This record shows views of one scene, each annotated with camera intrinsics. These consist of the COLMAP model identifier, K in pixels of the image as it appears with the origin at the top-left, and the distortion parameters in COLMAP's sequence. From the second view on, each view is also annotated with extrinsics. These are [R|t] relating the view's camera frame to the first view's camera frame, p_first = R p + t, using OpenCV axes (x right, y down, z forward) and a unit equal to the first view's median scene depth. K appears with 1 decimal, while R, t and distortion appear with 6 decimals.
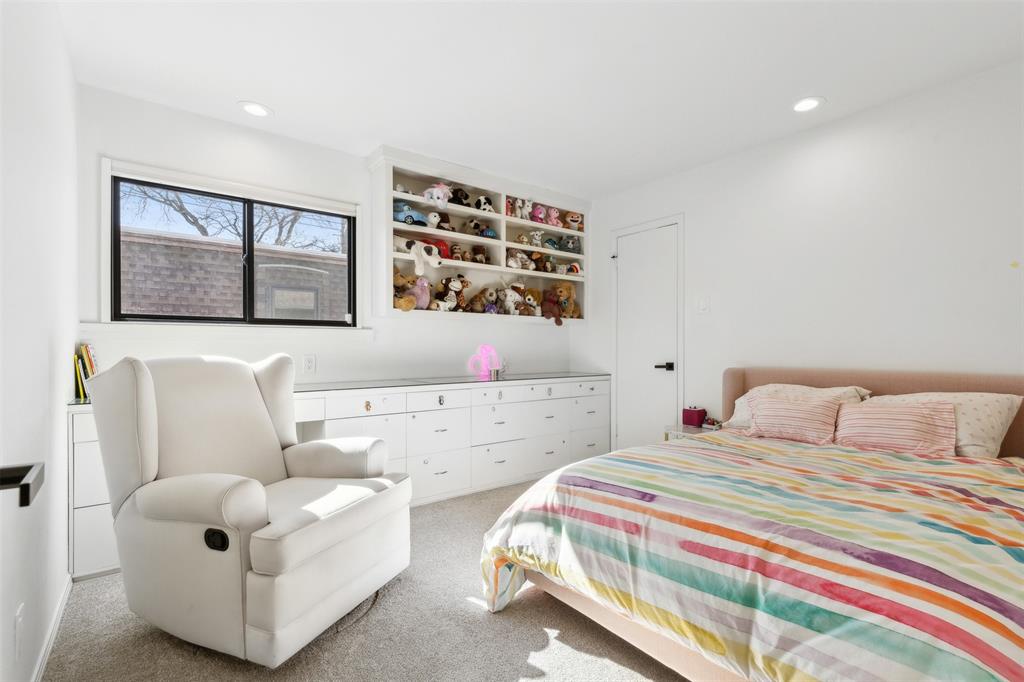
lens RADIAL K [[465.6, 0, 509.5], [0, 465.6, 345.9], [0, 0, 1]] dist [0.004415, 0.000392]
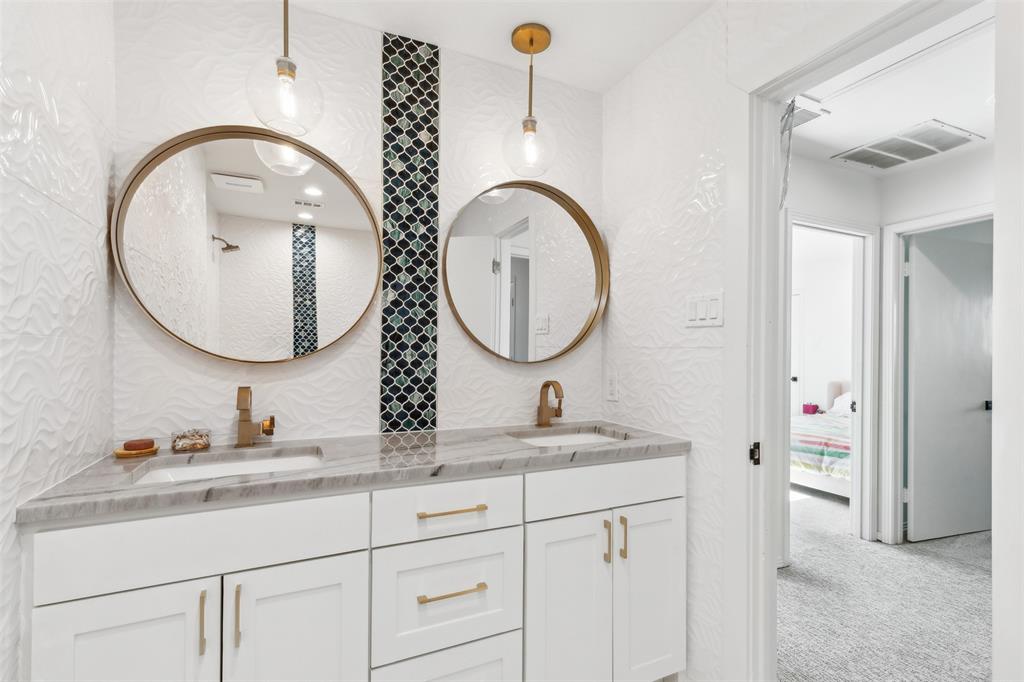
lens RADIAL K [[465.6, 0, 510.9], [0, 465.6, 345.2], [0, 0, 1]] dist [0.004415, 0.000392]
pose [[0.977637, 0.004109, -0.210258, -0.936270], [-0.005490, 0.999967, -0.005985, -0.196922], [0.210226, 0.007006, 0.977628, -2.656979]]
